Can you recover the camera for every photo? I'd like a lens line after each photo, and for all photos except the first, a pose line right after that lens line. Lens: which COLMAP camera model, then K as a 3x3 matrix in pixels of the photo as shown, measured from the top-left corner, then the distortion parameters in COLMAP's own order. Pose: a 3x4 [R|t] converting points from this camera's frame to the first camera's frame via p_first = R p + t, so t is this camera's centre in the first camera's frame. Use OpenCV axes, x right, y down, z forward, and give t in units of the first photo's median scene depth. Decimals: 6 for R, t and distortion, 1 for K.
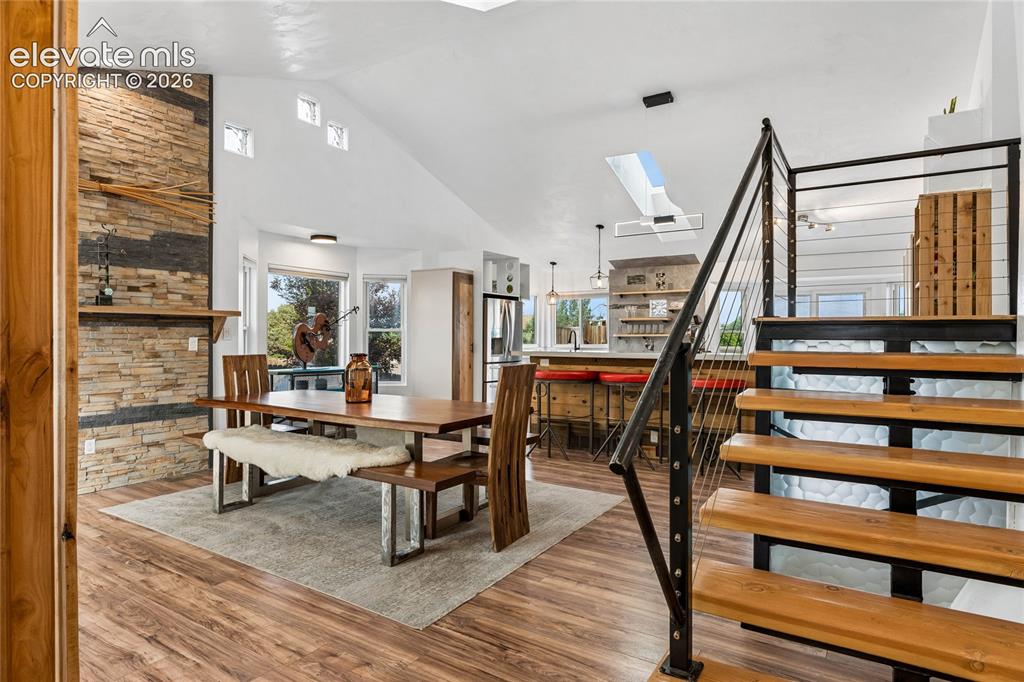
lens RADIAL K [[568.7, 0, 512.0], [0, 568.7, 341.0], [0, 0, 1]] dist [-0.005112, -0.000837]
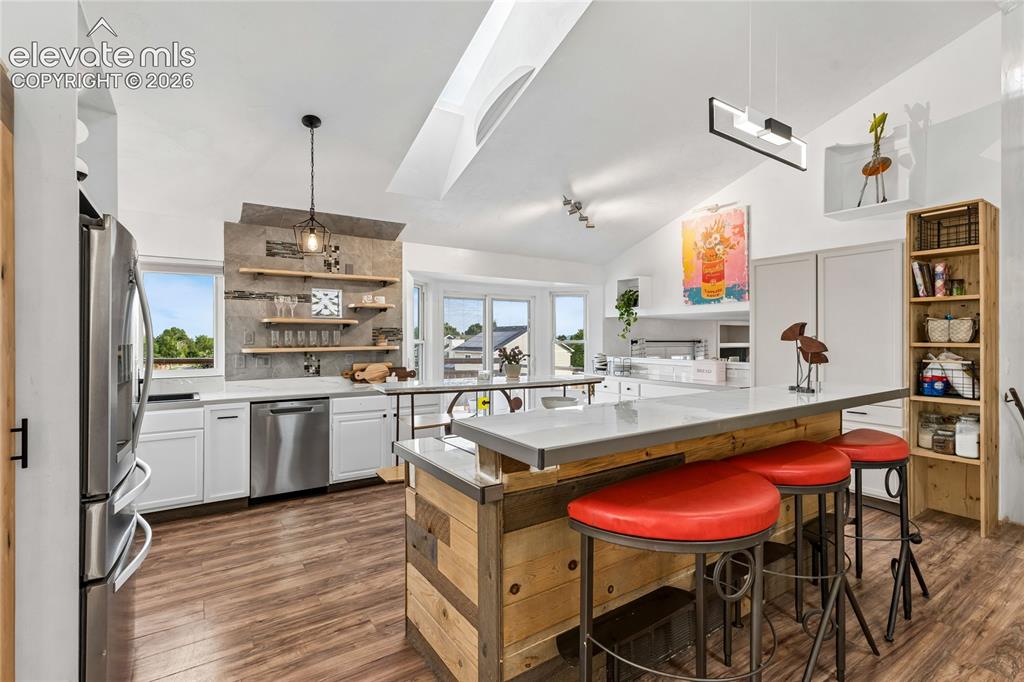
lens RADIAL K [[477.6, 0, 520.5], [0, 477.6, 339.6], [0, 0, 1]] dist [0.002565, 0.000282]
pose [[0.382859, -0.005854, 0.923788, -0.203593], [0.013834, 0.999904, 0.000603, -0.027101], [-0.923703, 0.012548, 0.382904, 0.982411]]
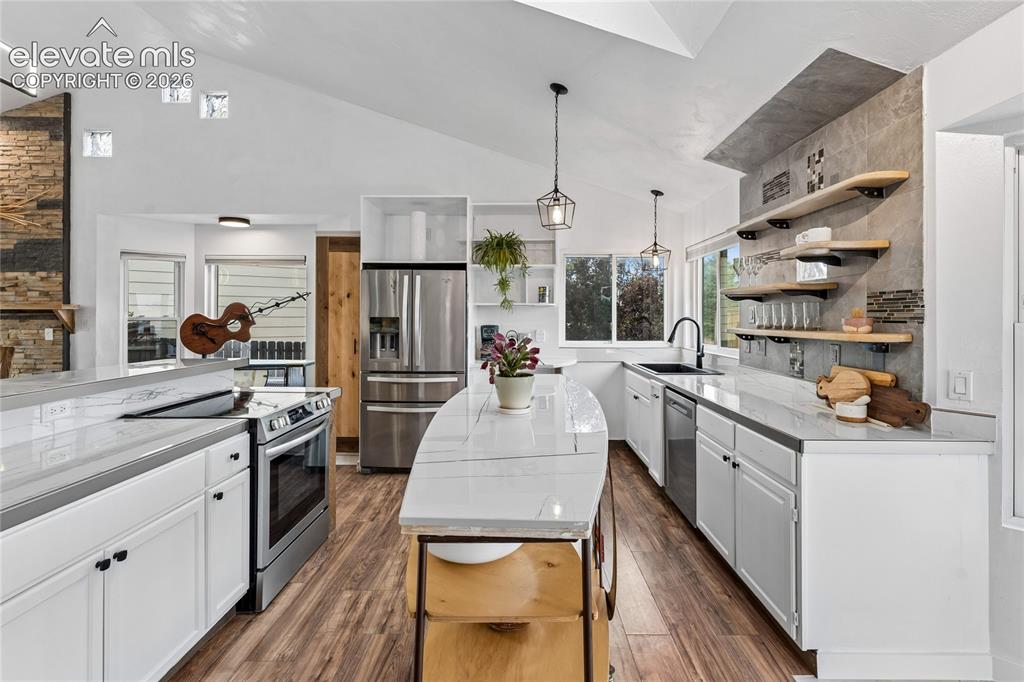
lens RADIAL K [[477.8, 0, 513.8], [0, 477.8, 314.1], [0, 0, 1]] dist [0.001695, 0.000327]
pose [[0.533623, -0.003742, -0.845714, 0.642236], [-0.007294, 0.999933, -0.009027, -0.028537], [0.845691, 0.010985, 0.533560, 1.093633]]
